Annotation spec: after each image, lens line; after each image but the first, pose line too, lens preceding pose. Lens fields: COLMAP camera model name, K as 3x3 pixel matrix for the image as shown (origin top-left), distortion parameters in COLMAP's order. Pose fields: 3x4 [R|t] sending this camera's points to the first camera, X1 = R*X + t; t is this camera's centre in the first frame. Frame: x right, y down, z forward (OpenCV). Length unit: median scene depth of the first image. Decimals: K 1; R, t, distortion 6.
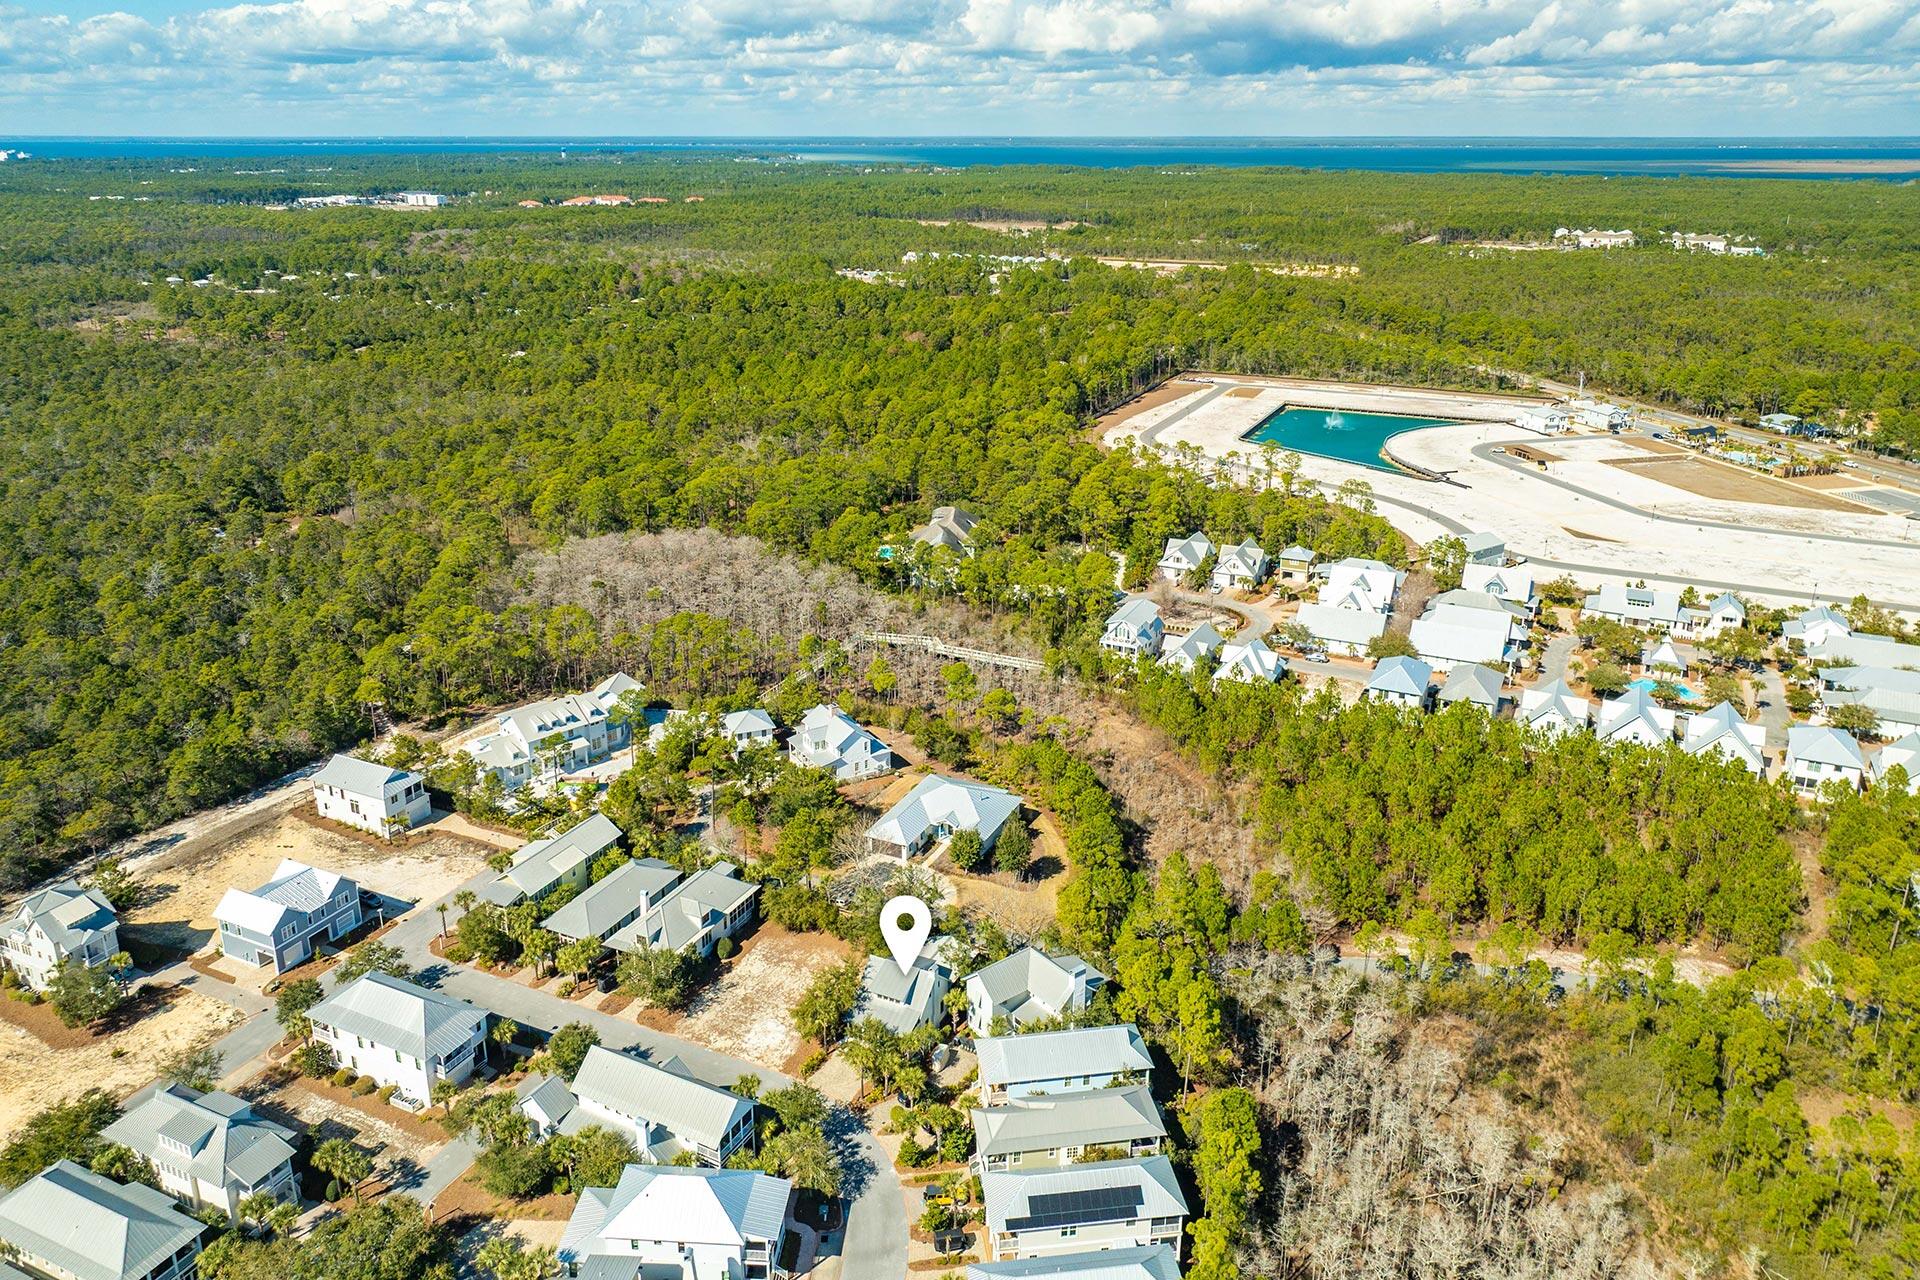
lens RADIAL K [[1356.7, 0, 960.0], [0, 1356.7, 640.0], [0, 0, 1]] dist [0.000280, 0.000271]
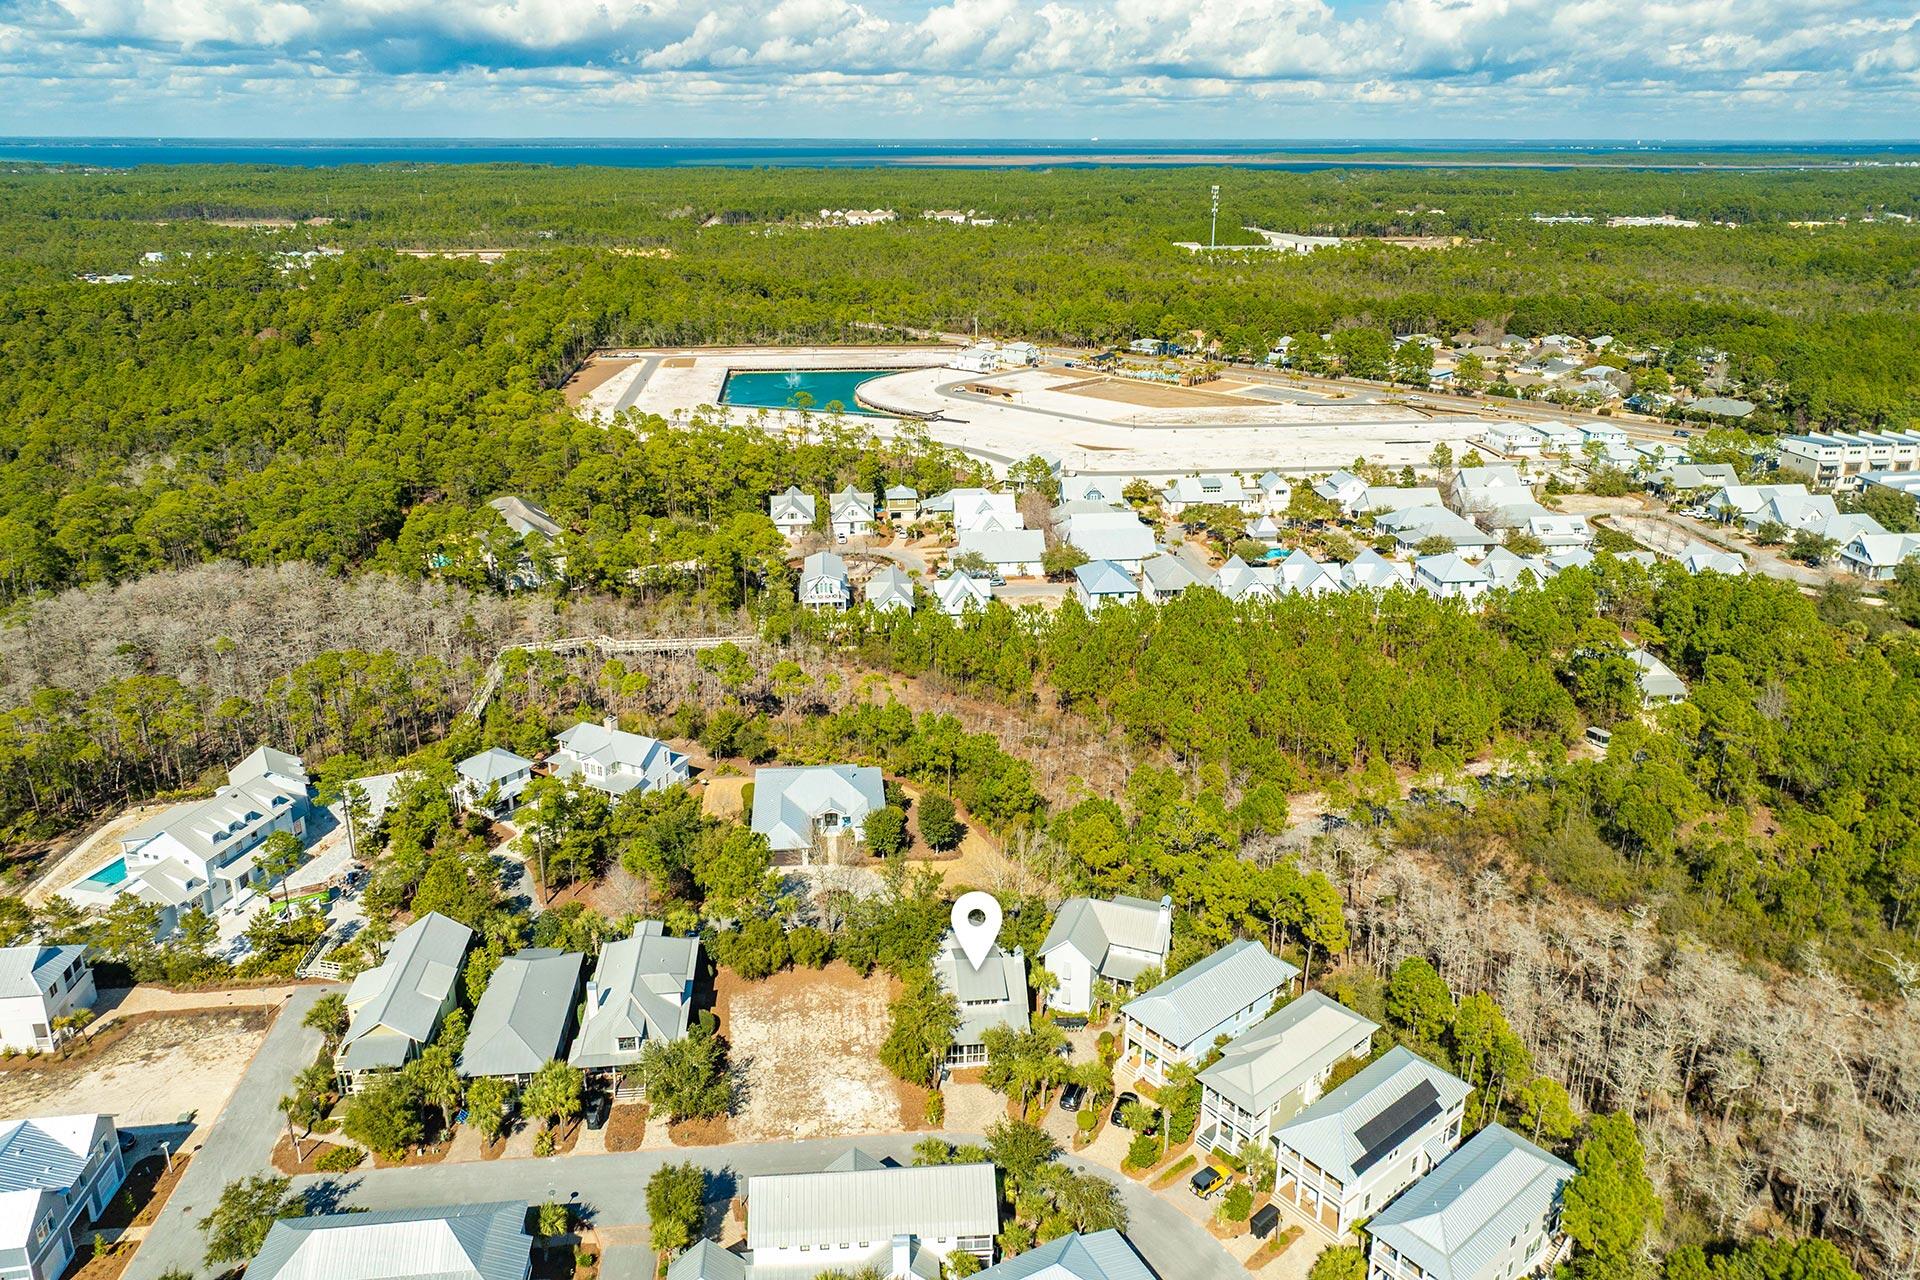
lens RADIAL K [[1314.7, 0, 991.6], [0, 1314.7, 635.8], [0, 0, 1]] dist [0.002230, -0.000490]
pose [[0.845652, -0.186258, 0.500180, -0.253865], [0.182301, 0.981571, 0.057304, -0.004402], [-0.501636, 0.042725, 0.864023, 0.167503]]
